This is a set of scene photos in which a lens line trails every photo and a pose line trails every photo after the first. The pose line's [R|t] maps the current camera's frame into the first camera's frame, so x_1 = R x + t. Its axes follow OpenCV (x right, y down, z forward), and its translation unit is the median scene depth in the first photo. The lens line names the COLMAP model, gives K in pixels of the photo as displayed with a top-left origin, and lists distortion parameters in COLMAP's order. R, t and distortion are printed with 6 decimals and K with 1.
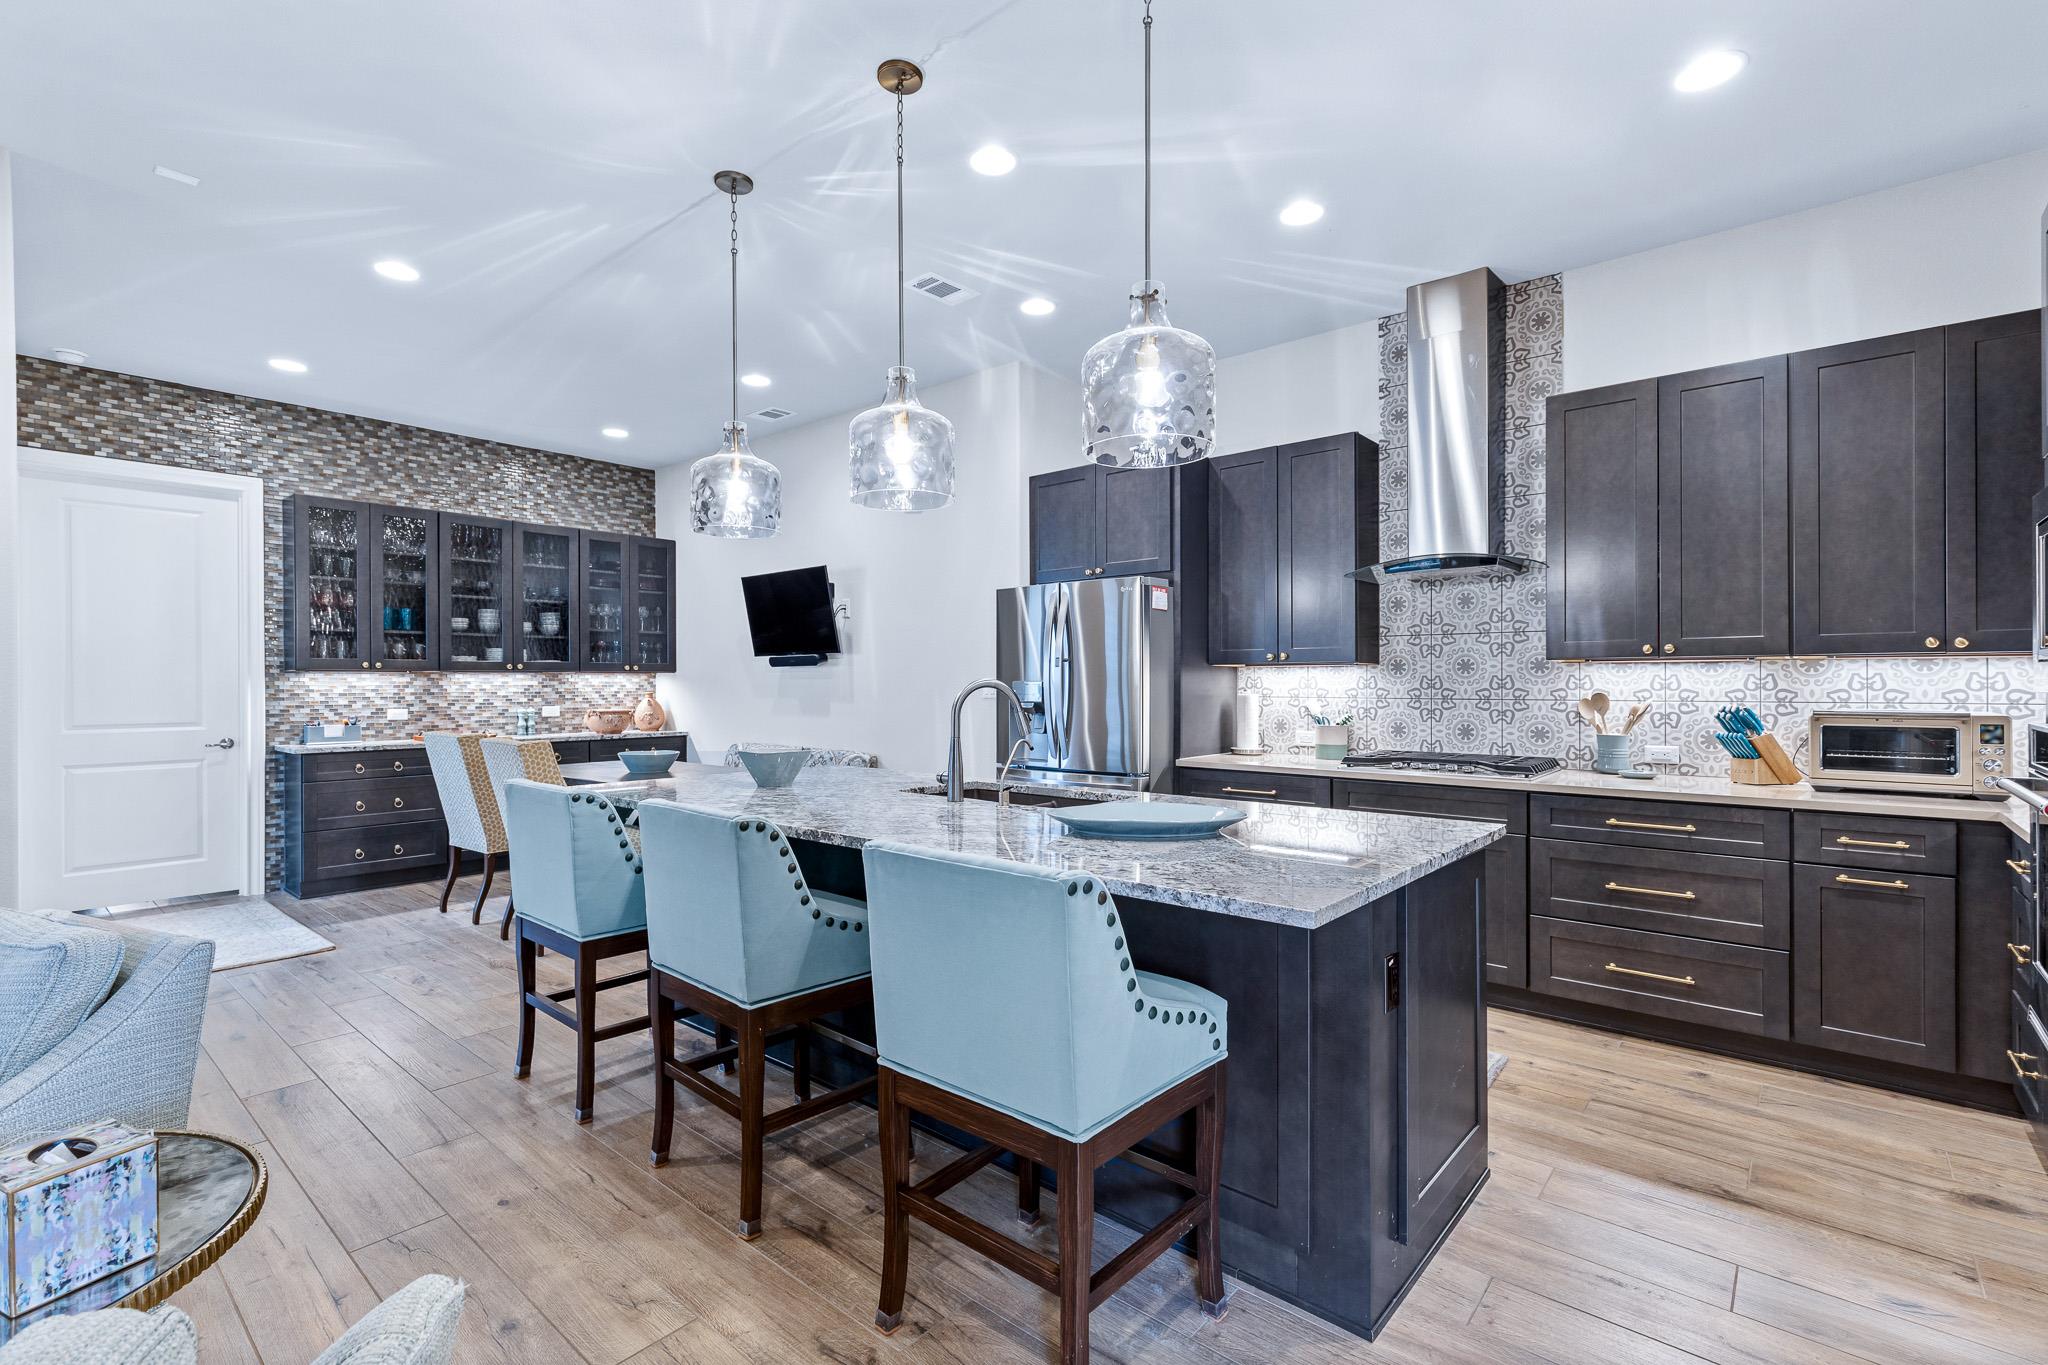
lens RADIAL K [[926.7, 0, 1024.0], [0, 926.7, 684.9], [0, 0, 1]] dist [0.003779, -0.000062]
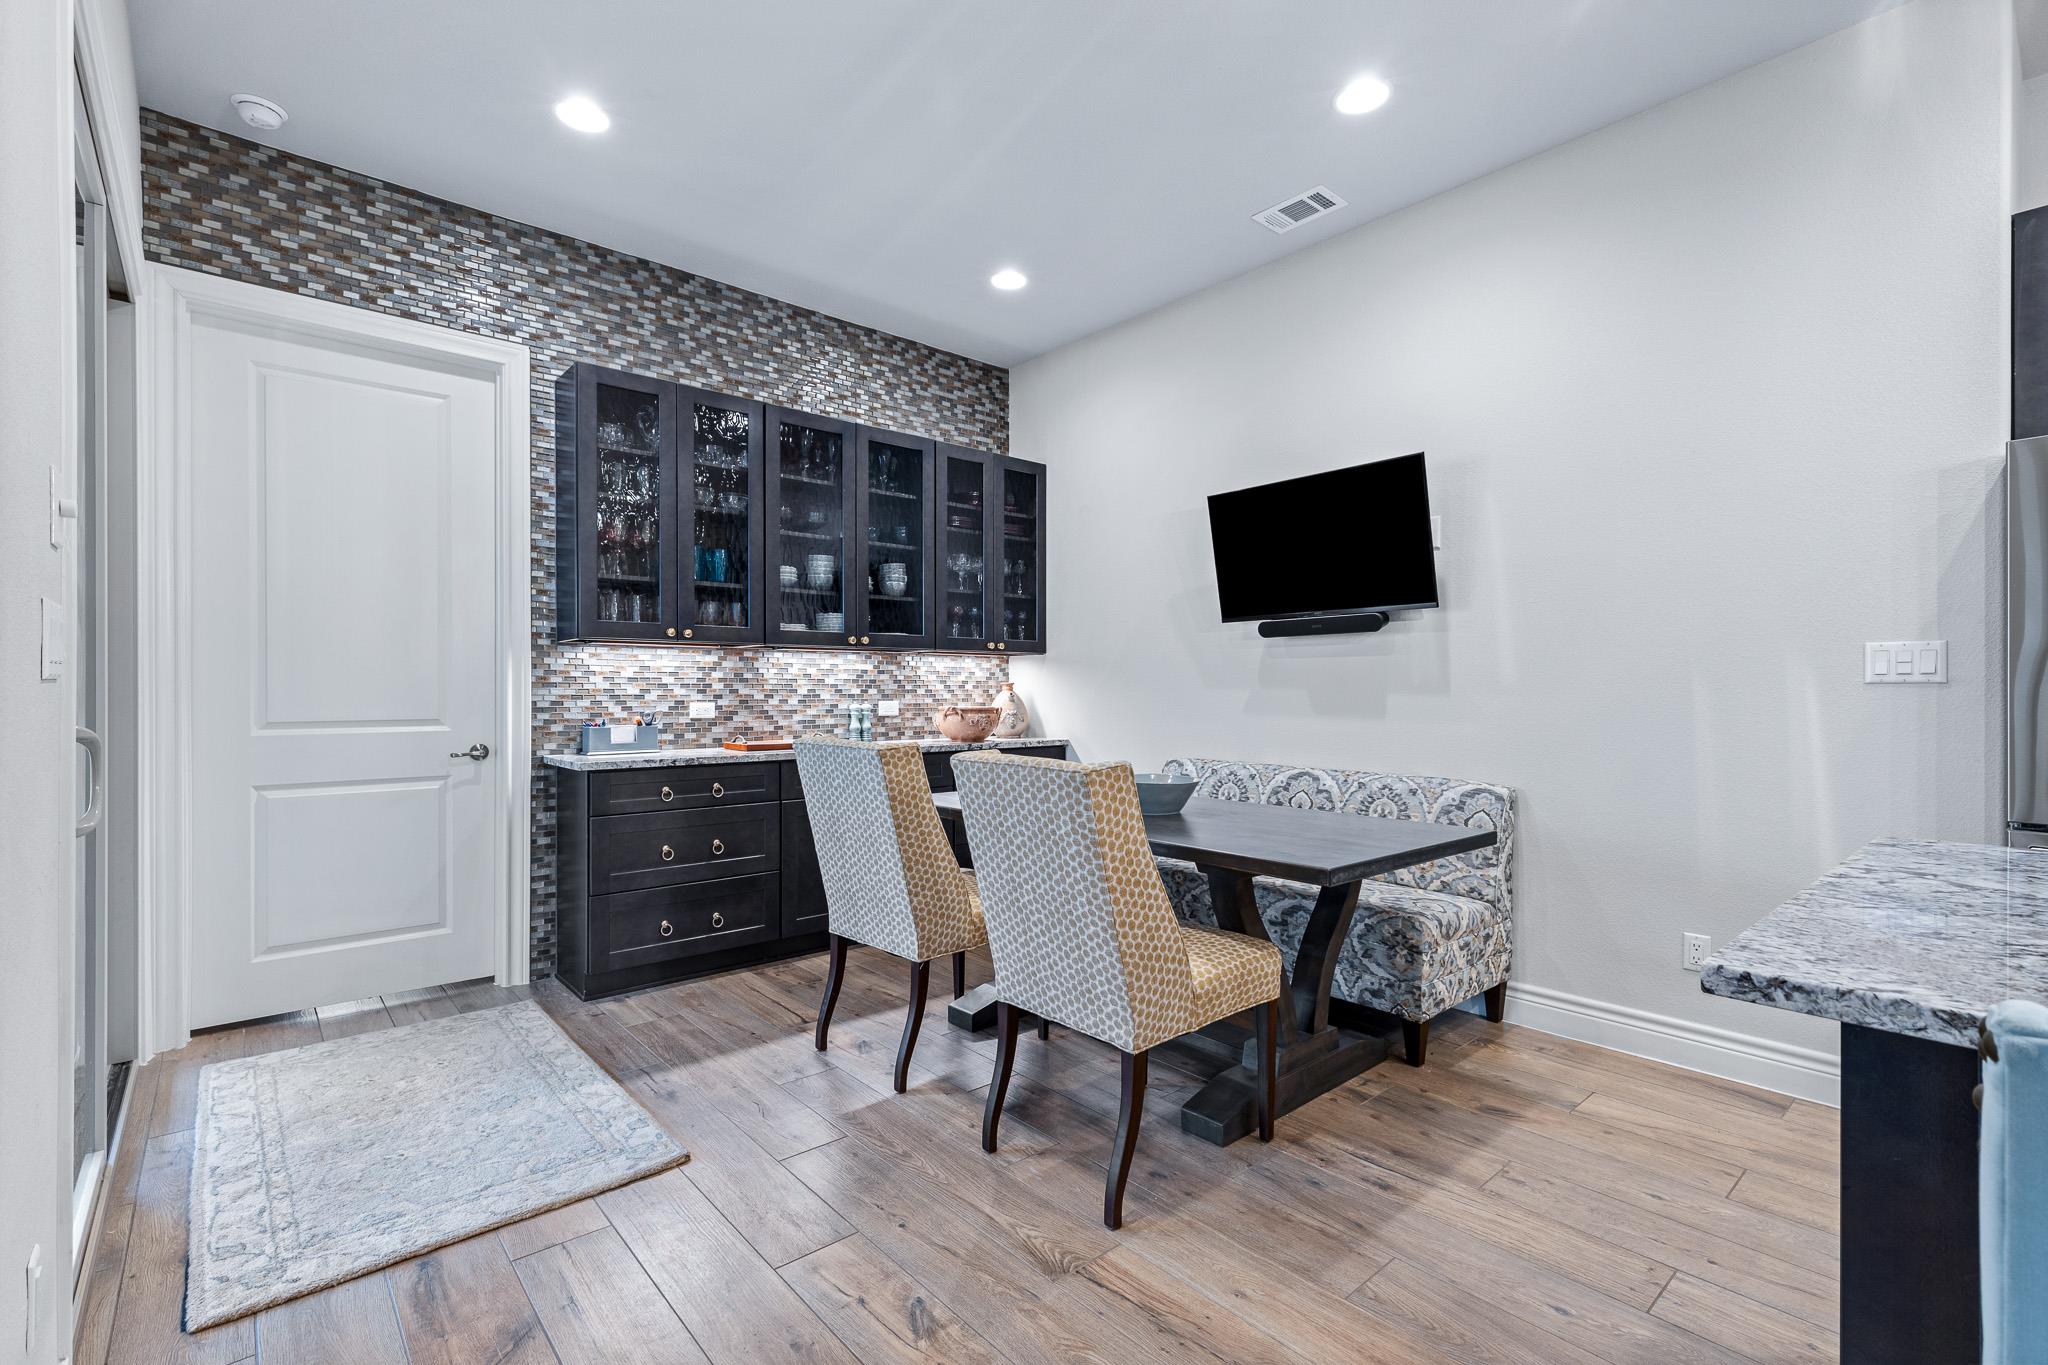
lens RADIAL K [[926.7, 0, 1024.2], [0, 926.7, 690.0], [0, 0, 1]] dist [0.003779, -0.000062]
pose [[0.989076, 0.003355, -0.147369, -0.369115], [-0.003470, 0.999994, -0.000519, 0.017787], [0.147366, 0.001024, 0.989081, 0.396489]]
